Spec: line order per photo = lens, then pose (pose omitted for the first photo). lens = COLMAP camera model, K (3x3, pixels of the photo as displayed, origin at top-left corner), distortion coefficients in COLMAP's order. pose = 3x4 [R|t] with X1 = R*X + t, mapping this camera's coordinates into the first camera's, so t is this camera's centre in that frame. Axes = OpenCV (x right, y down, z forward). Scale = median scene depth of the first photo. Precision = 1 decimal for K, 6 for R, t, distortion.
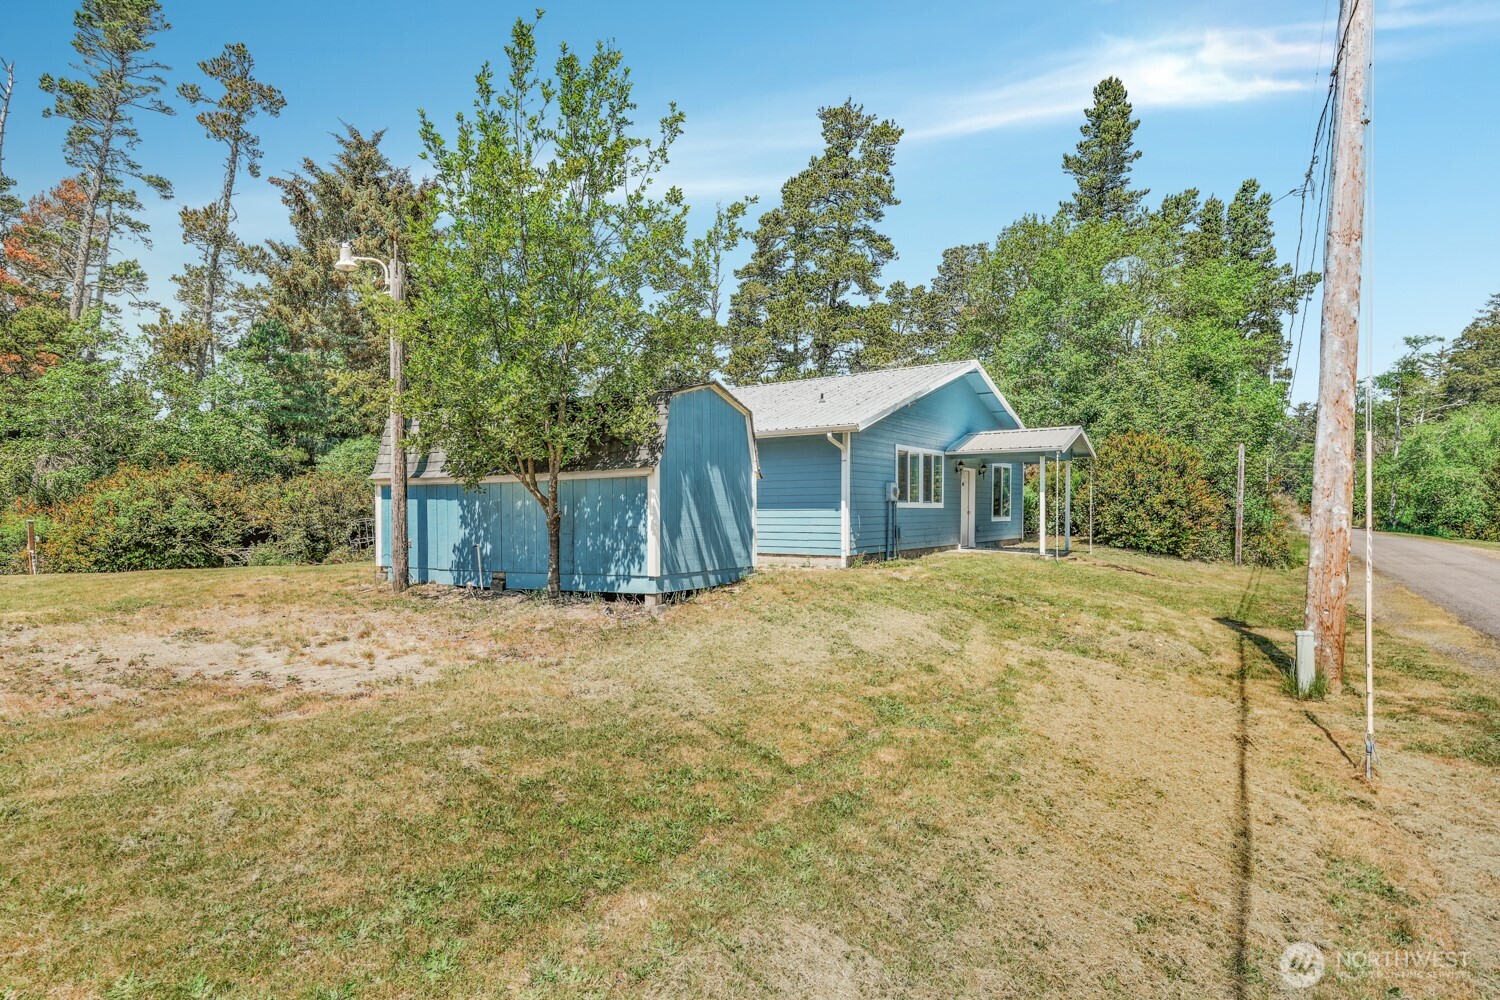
lens RADIAL K [[795.9, 0, 746.4], [0, 795.9, 532.0], [0, 0, 1]] dist [-0.000202, -0.000522]
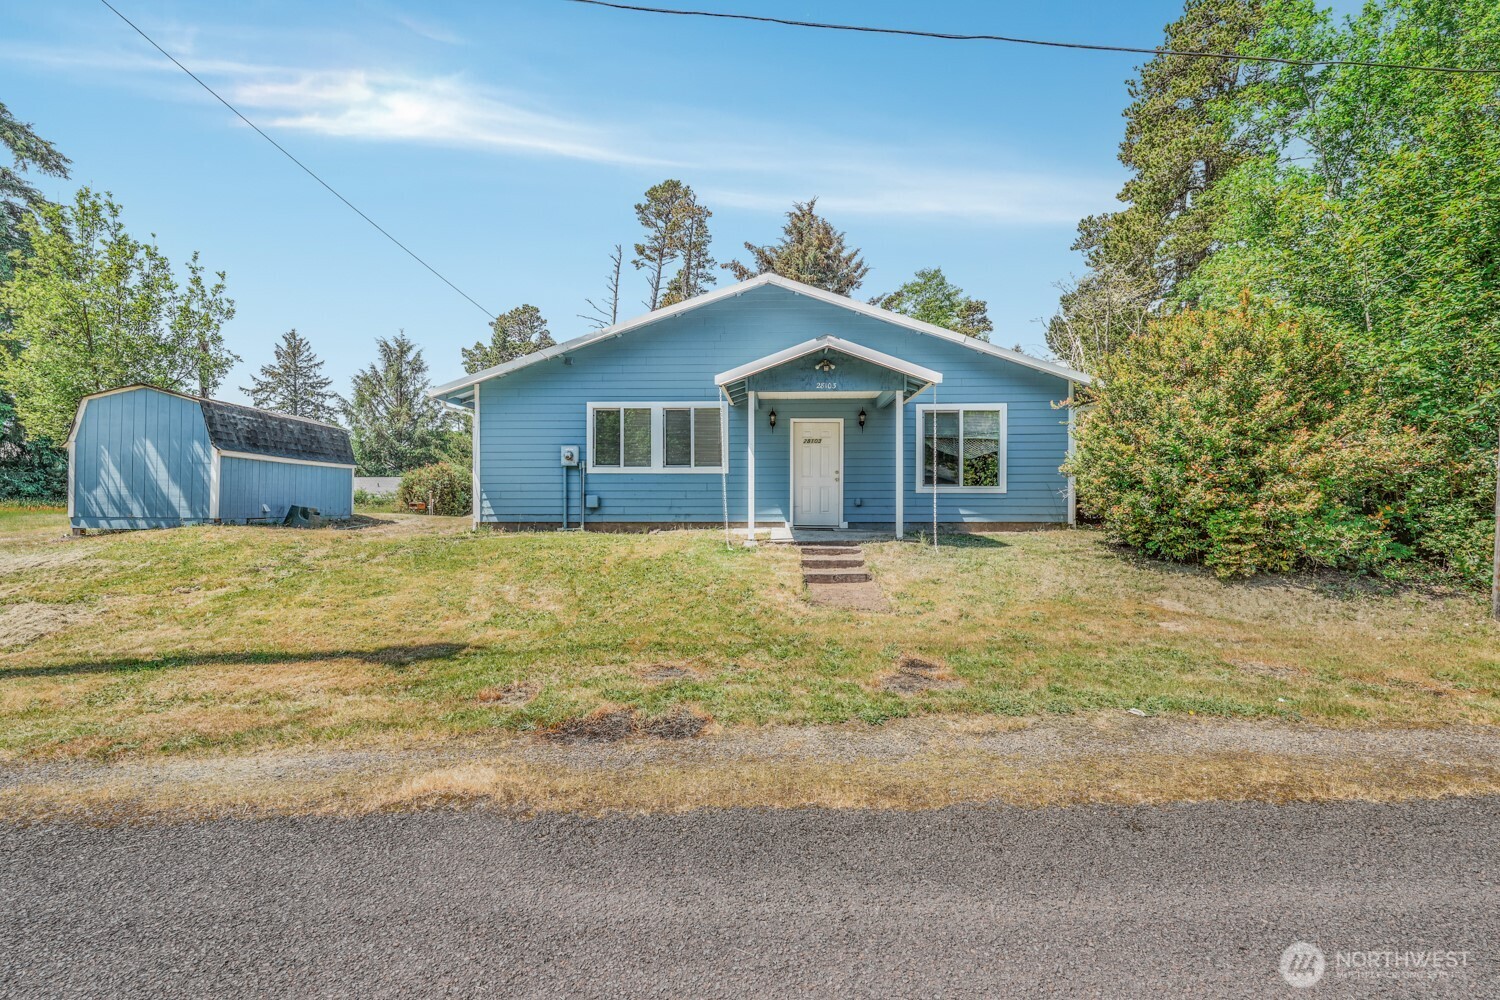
lens RADIAL K [[658.2, 0, 760.8], [0, 658.2, 494.0], [0, 0, 1]] dist [0.001465, -0.004237]
pose [[0.553825, 0.000354, -0.832633, 0.706524], [-0.024312, 0.999580, -0.015746, -0.000422], [0.832278, 0.028964, 0.553601, 0.589120]]
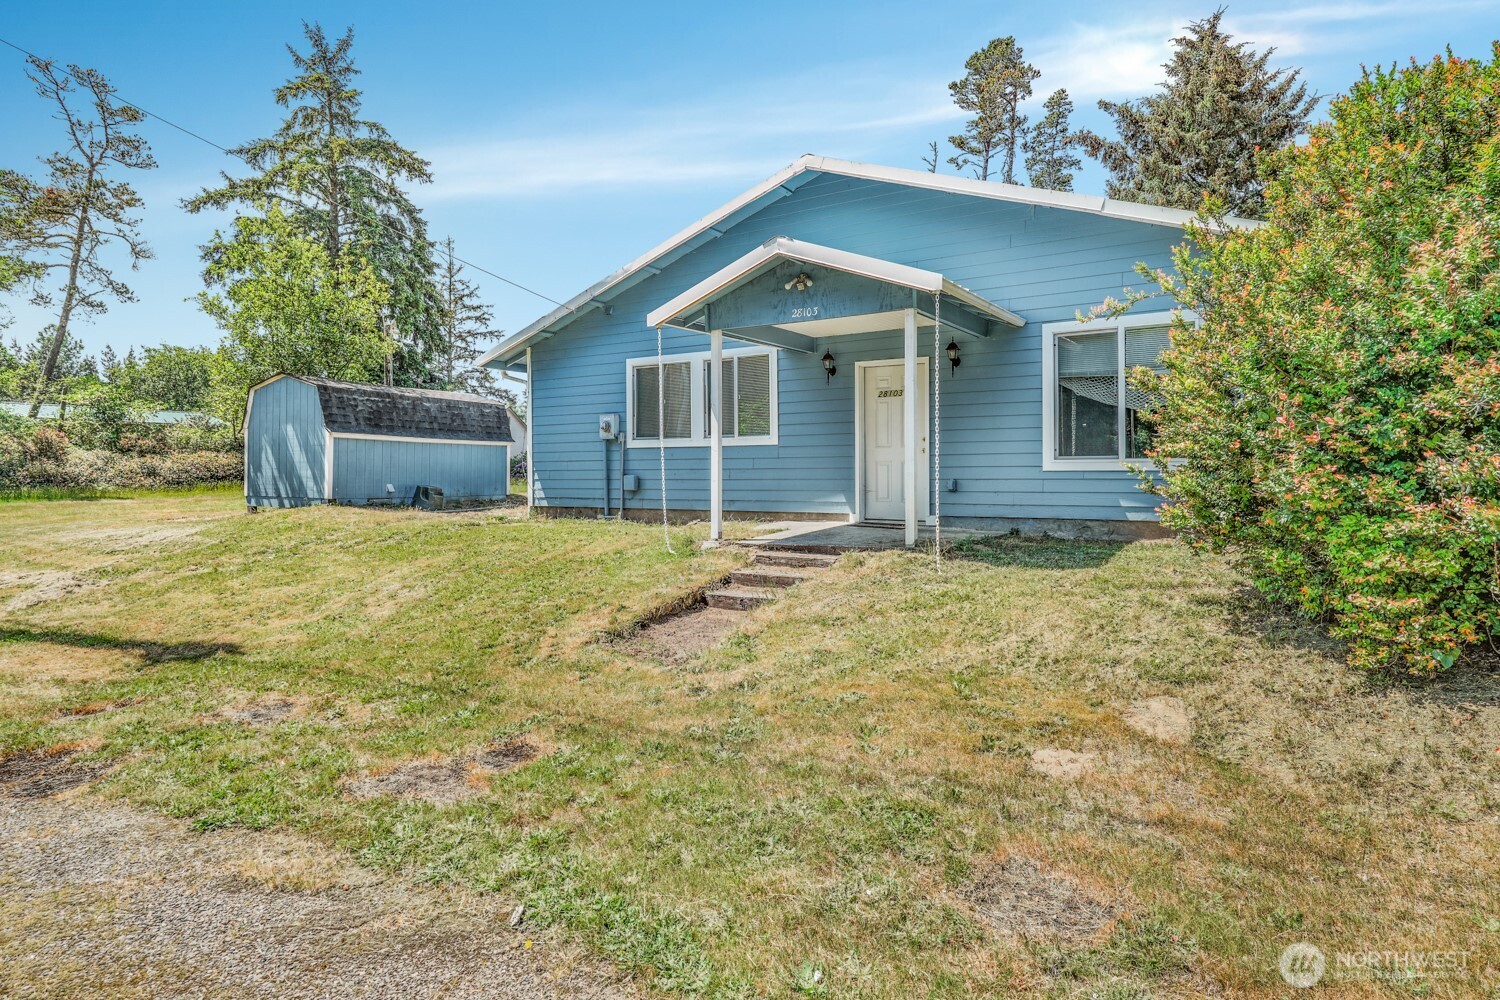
lens RADIAL K [[839.2, 0, 768.0], [0, 839.2, 476.3], [0, 0, 1]] dist [0.003433, 0.000317]
pose [[0.059010, 0.011188, -0.998195, 0.739050], [-0.021212, 0.999725, 0.009951, -0.011832], [0.998032, 0.020587, 0.059231, 0.842987]]
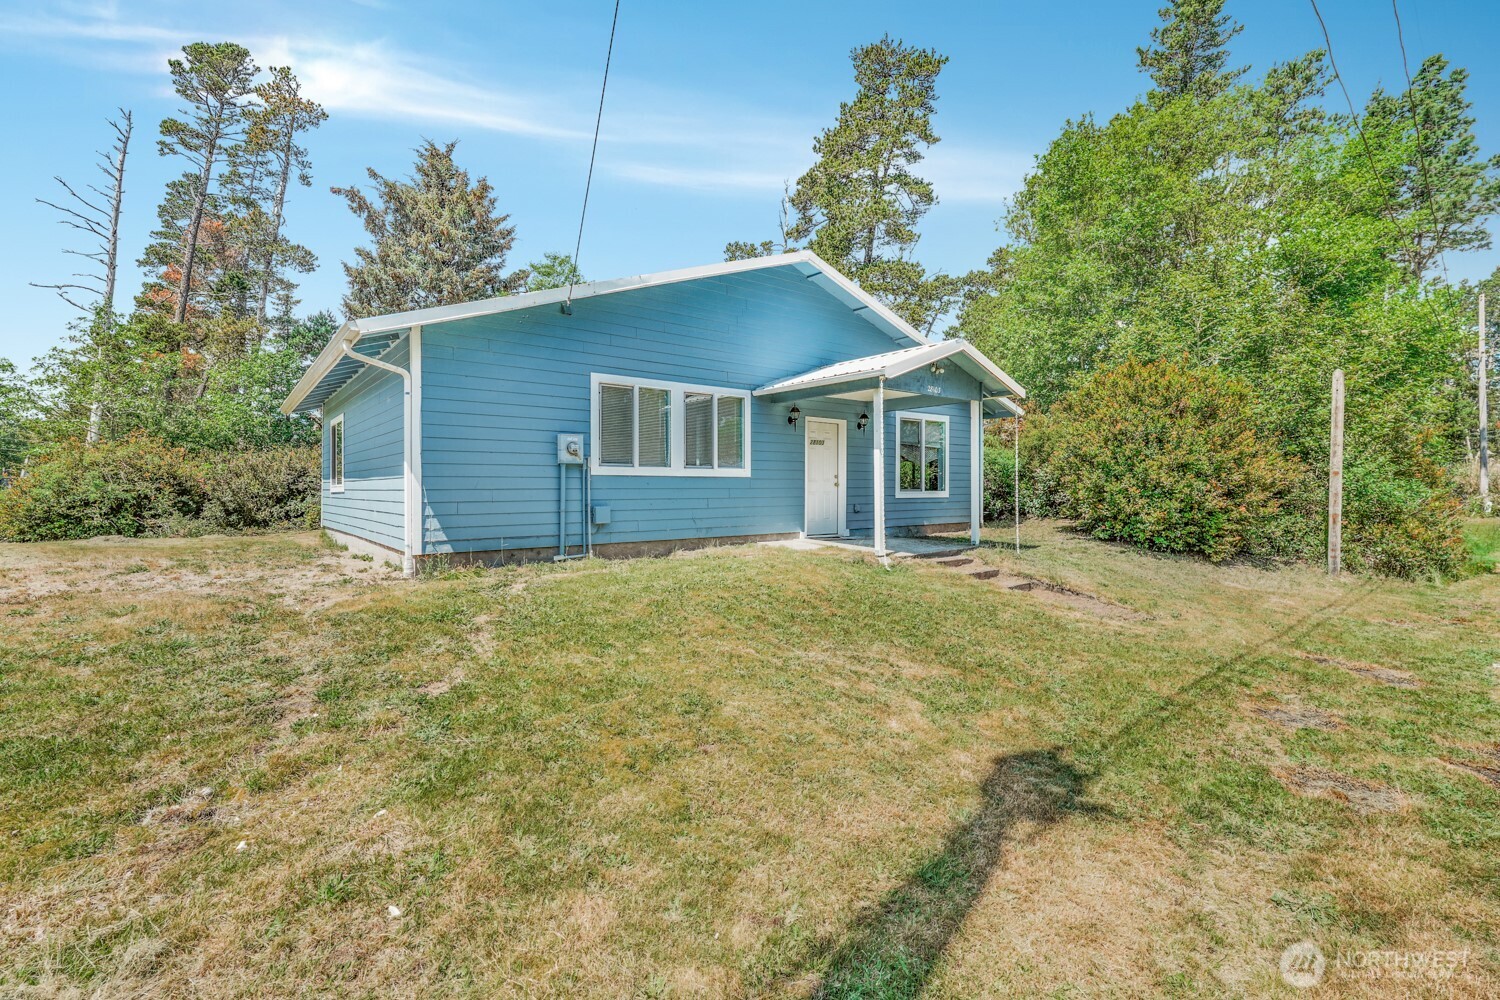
lens RADIAL K [[658.2, 0, 760.8], [0, 658.2, 494.0], [0, 0, 1]] dist [0.001465, -0.004237]
pose [[0.960493, 0.003755, -0.278277, 0.357466], [-0.008574, 0.999834, -0.016103, -0.006537], [0.278170, 0.017853, 0.960366, 0.424909]]
